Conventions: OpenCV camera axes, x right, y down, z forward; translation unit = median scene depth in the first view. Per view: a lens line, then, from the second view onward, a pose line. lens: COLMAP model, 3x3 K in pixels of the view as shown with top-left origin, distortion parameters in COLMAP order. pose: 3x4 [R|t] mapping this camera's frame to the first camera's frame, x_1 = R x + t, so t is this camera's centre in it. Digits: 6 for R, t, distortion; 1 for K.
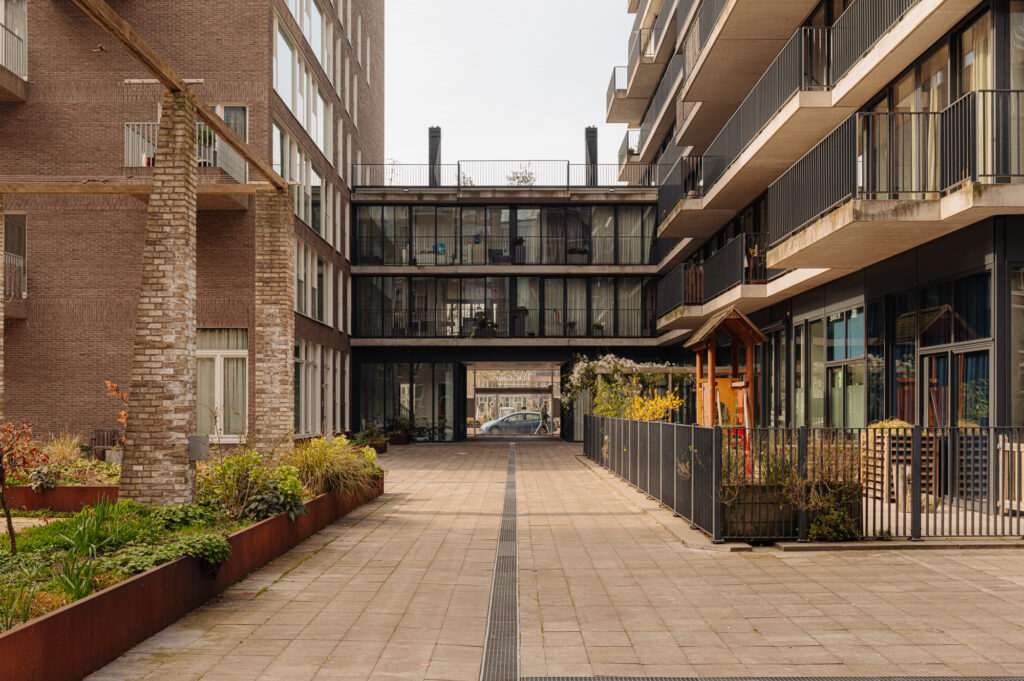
lens RADIAL K [[941.0, 0, 512.0], [0, 941.0, 340.5], [0, 0, 1]] dist [0.004638, -0.000348]
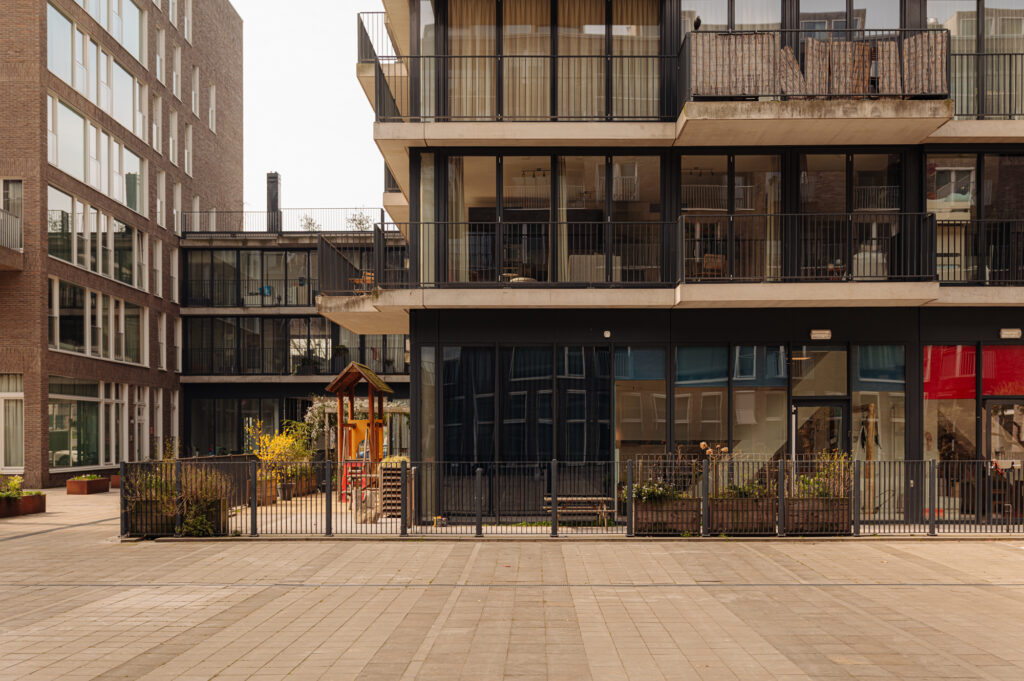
lens RADIAL K [[1048.1, 0, 512.0], [0, 1048.1, 366.6], [0, 0, 1]] dist [0.008212, 0.006359]
pose [[0.999781, -0.001658, -0.020879, 0.229321], [0.001767, 0.999985, 0.005223, -0.018389], [0.020870, -0.005259, 0.999768, -0.178713]]
